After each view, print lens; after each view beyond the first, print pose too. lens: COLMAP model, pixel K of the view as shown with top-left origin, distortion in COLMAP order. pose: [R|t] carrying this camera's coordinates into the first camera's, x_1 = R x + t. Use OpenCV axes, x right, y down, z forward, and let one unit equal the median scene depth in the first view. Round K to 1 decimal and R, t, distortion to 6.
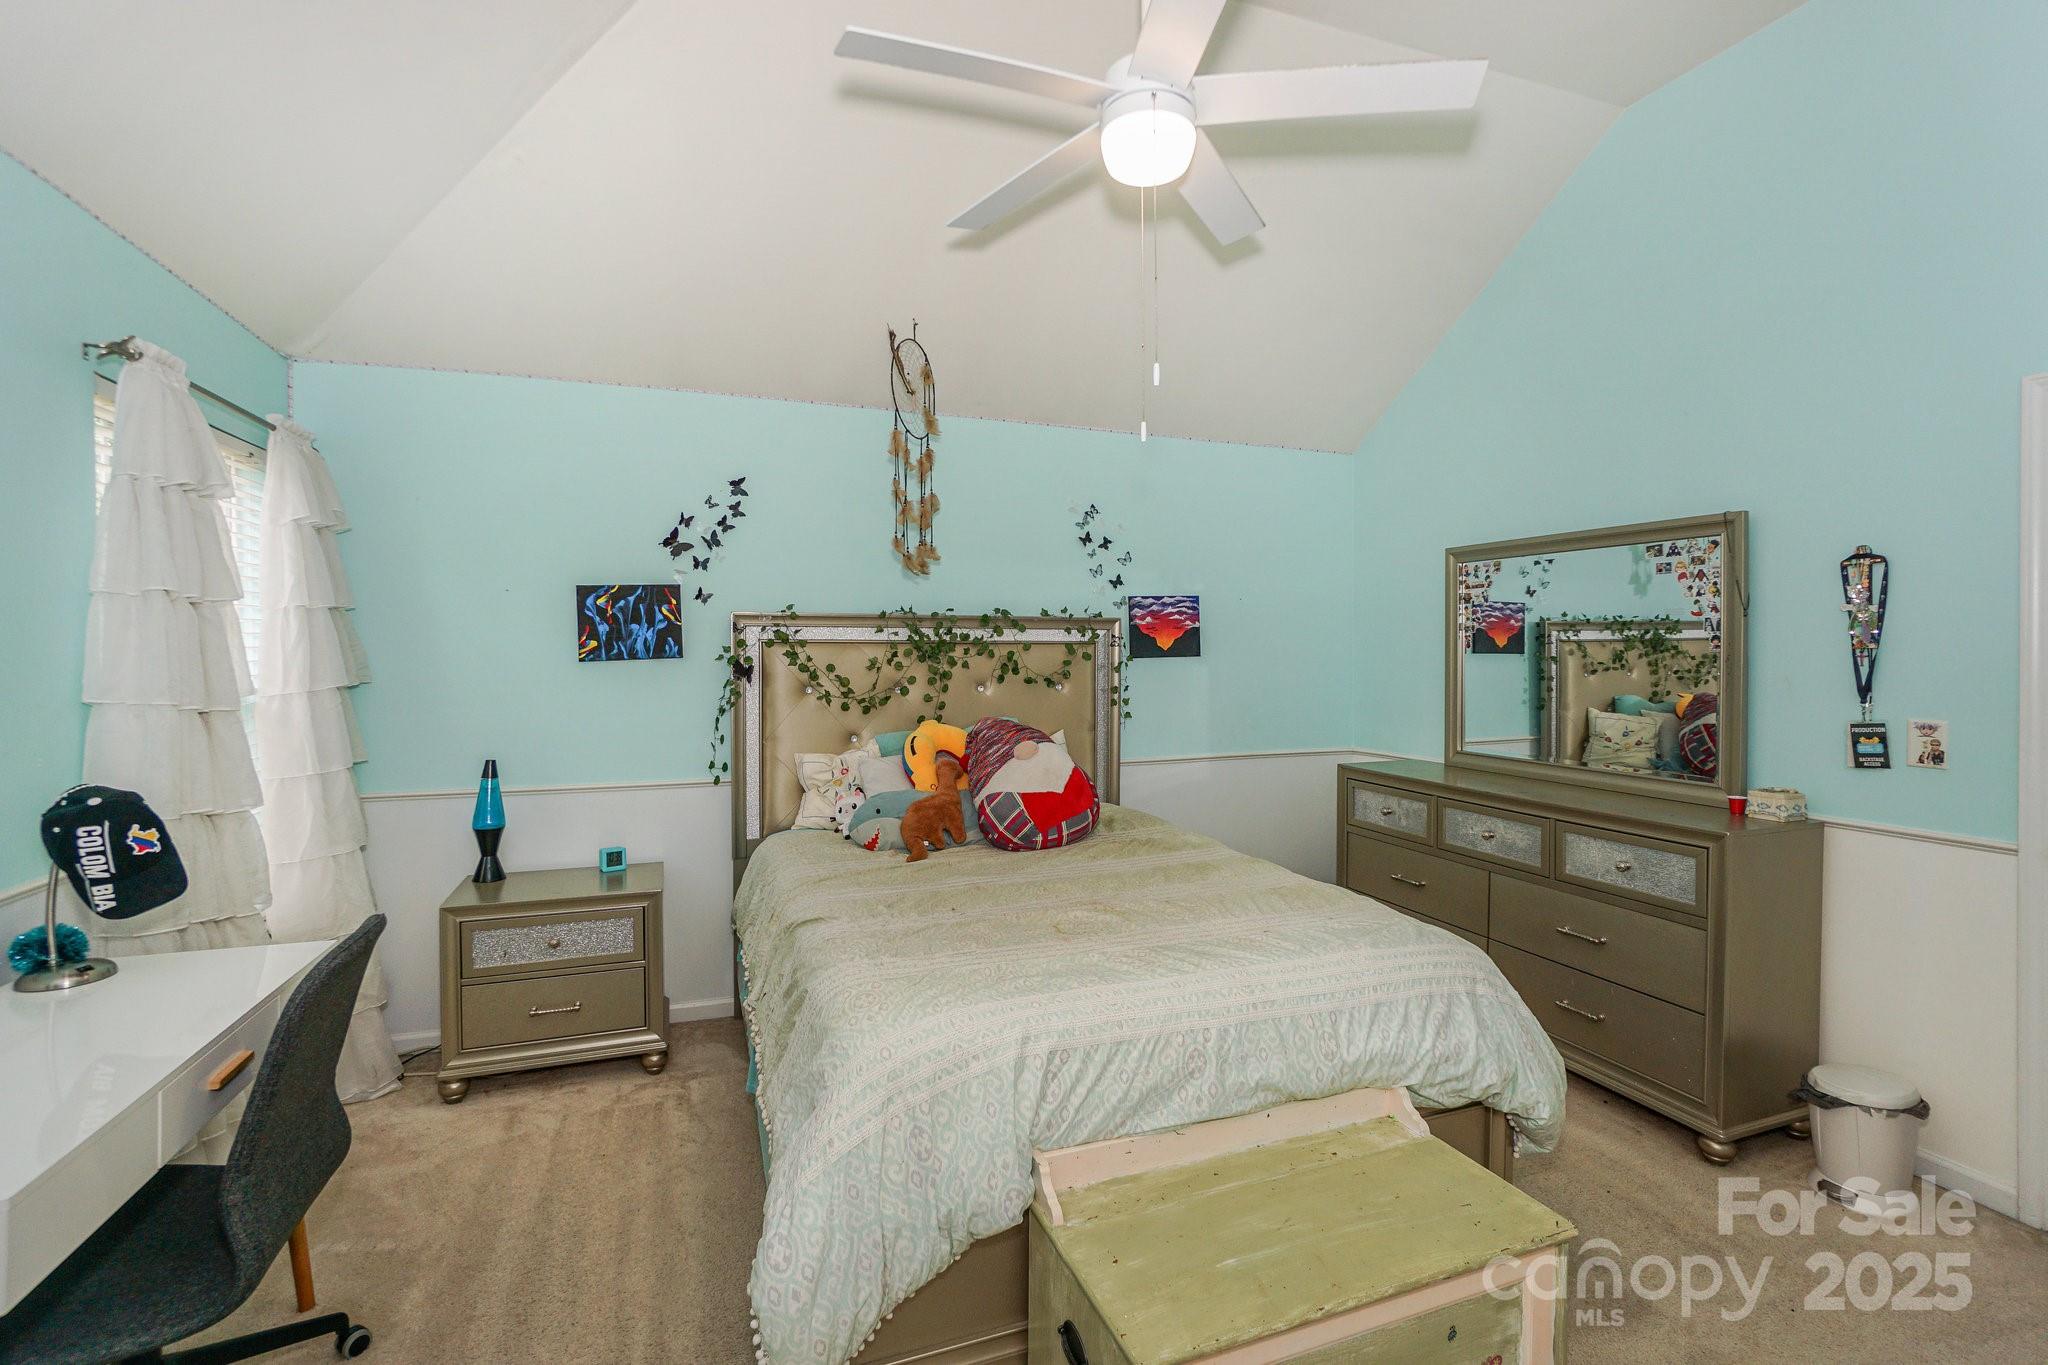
lens RADIAL K [[926.0, 0, 1023.0], [0, 926.0, 656.5], [0, 0, 1]] dist [-0.017067, 0.019613]
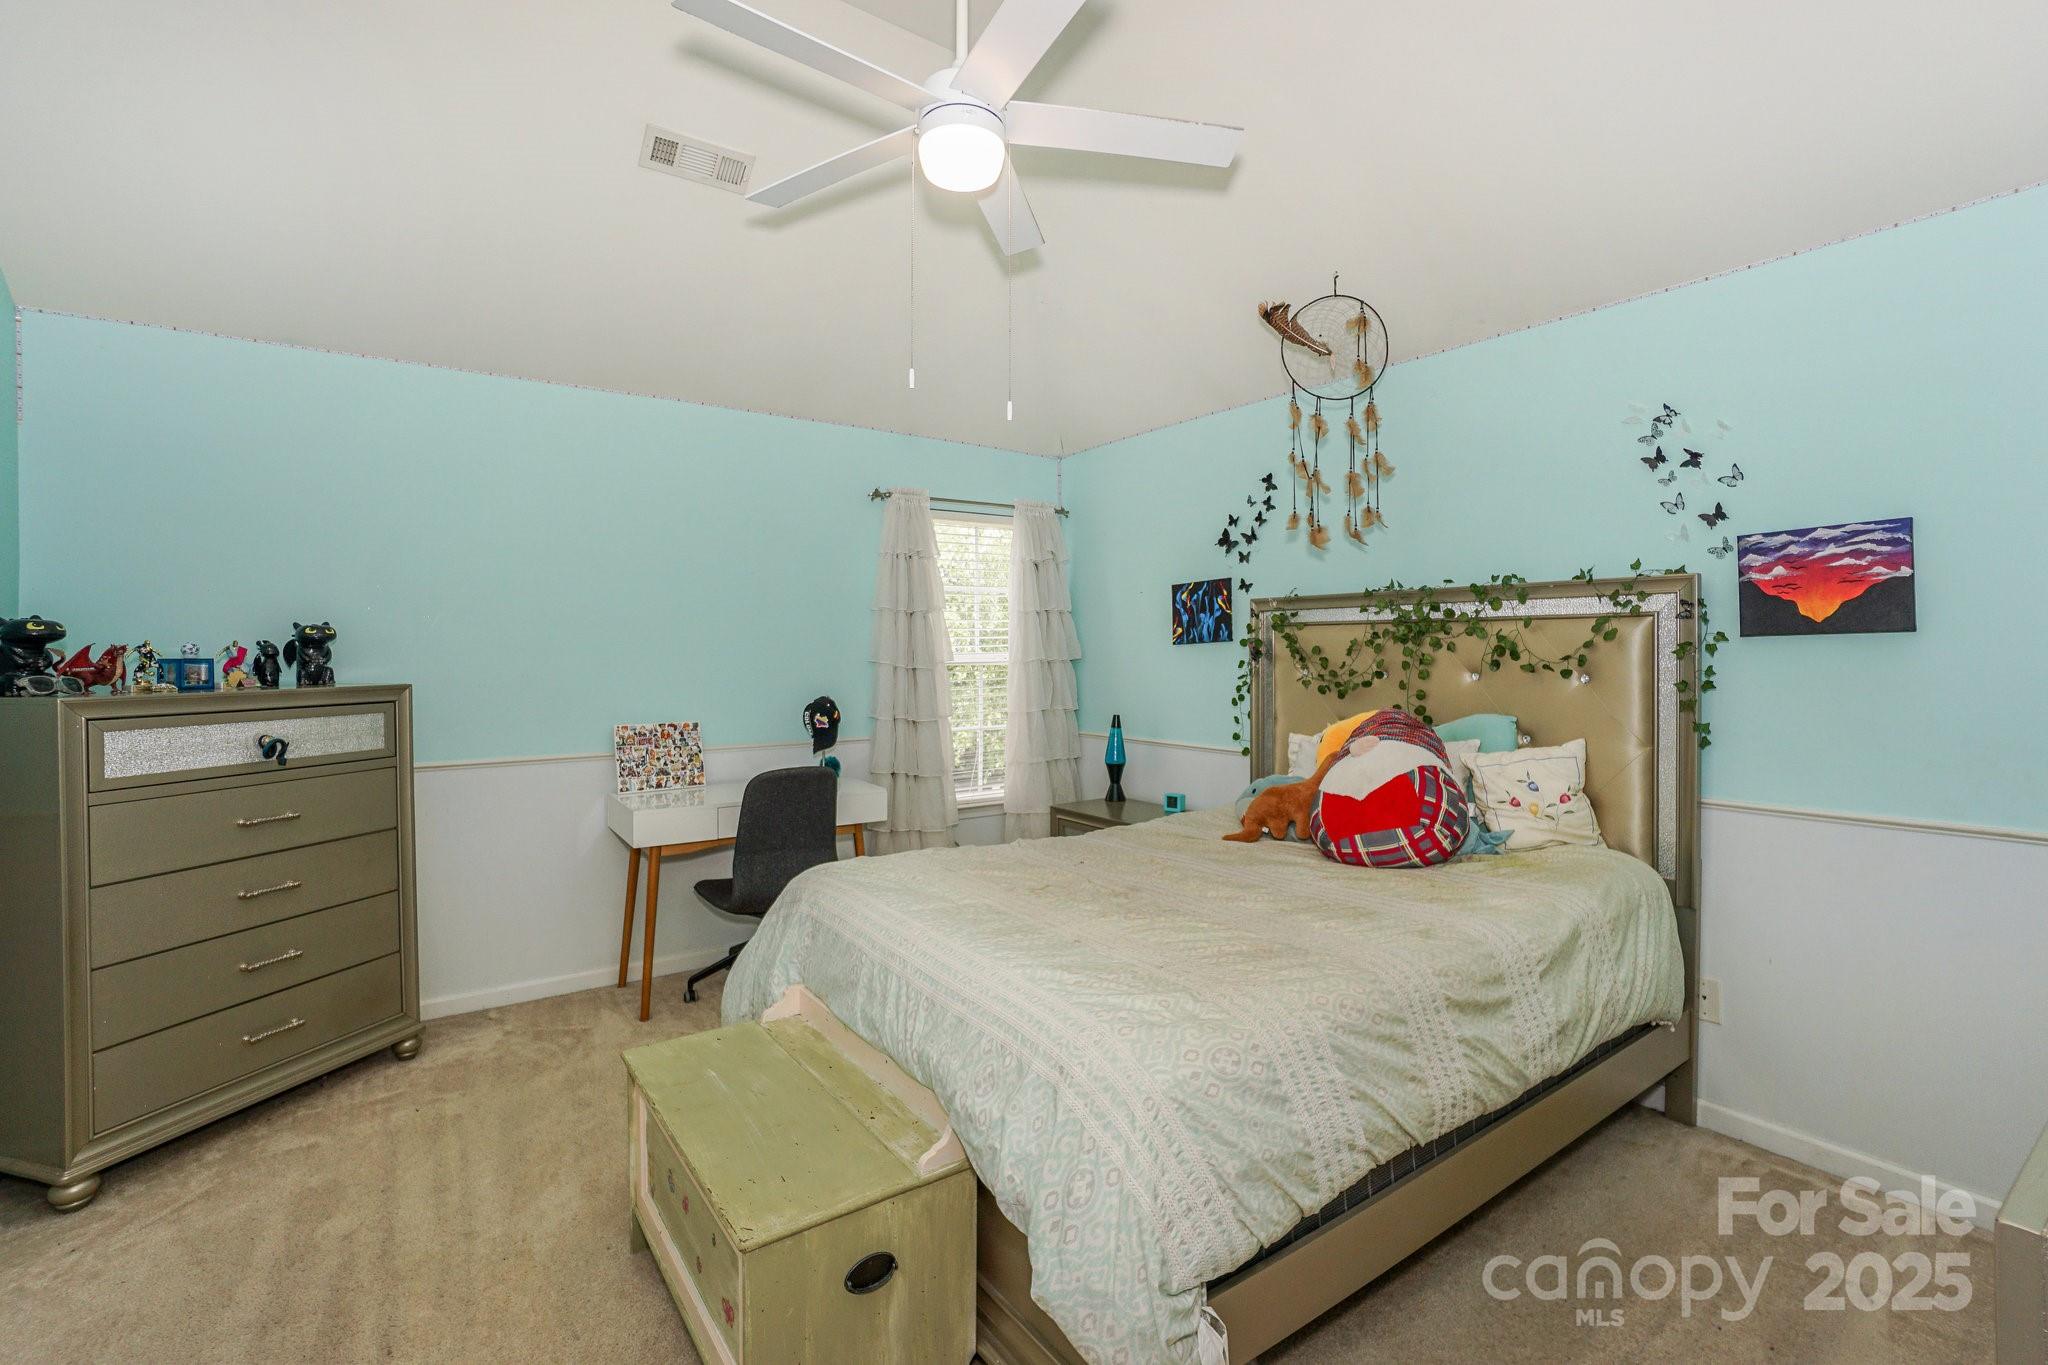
lens RADIAL K [[926.0, 0, 1023.0], [0, 926.0, 656.5], [0, 0, 1]] dist [-0.017067, 0.019613]
pose [[0.273852, 0.006321, -0.961751, 0.639359], [-0.001996, 0.999980, 0.006004, 0.013553], [0.961770, 0.000275, 0.273860, 0.417801]]
